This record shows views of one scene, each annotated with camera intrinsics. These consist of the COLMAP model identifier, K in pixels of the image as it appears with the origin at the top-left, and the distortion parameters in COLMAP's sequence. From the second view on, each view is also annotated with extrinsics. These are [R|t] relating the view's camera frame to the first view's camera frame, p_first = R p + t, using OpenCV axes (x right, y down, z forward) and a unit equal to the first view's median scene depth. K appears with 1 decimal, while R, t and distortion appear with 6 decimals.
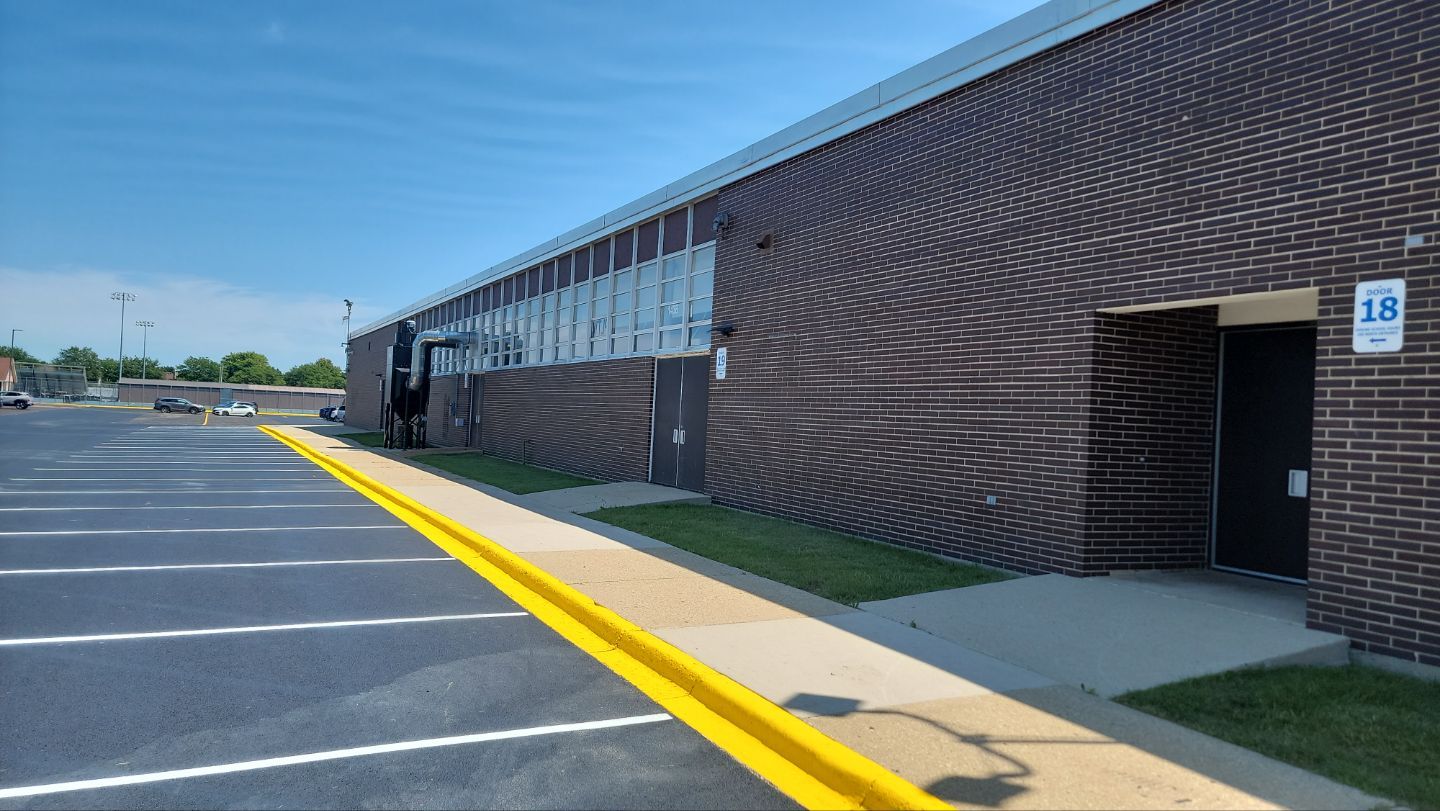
lens RADIAL K [[1013.5, 0, 721.4], [0, 1013.5, 399.1], [0, 0, 1]] dist [0.029436, -0.009991]
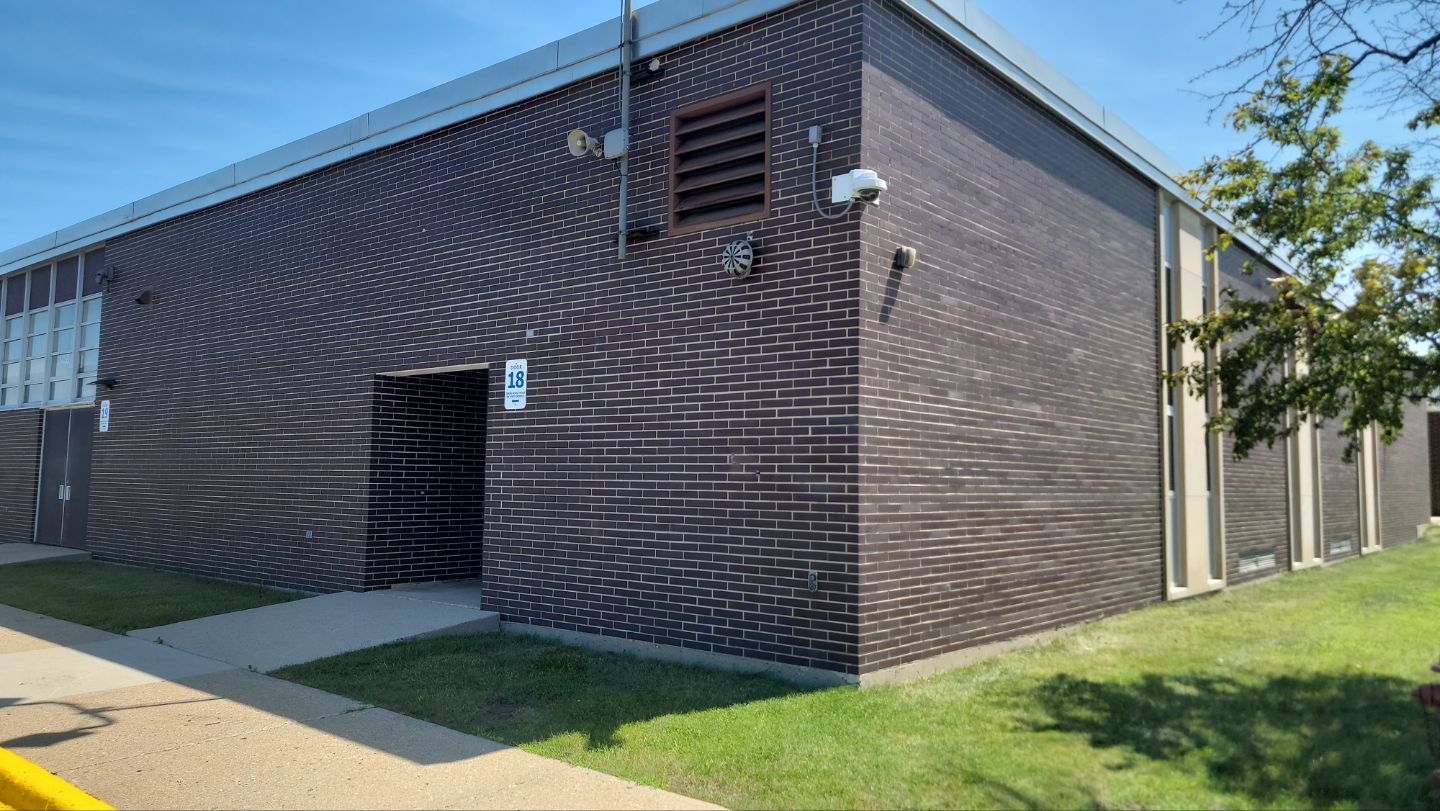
lens RADIAL K [[1013.5, 0, 710.4], [0, 1013.5, 380.5], [0, 0, 1]] dist [0.029436, -0.009991]
pose [[0.905251, 0.001779, 0.424873, 0.206731], [0.023976, 0.998184, -0.055264, -0.000717], [-0.424199, 0.060214, 0.903565, -0.290882]]
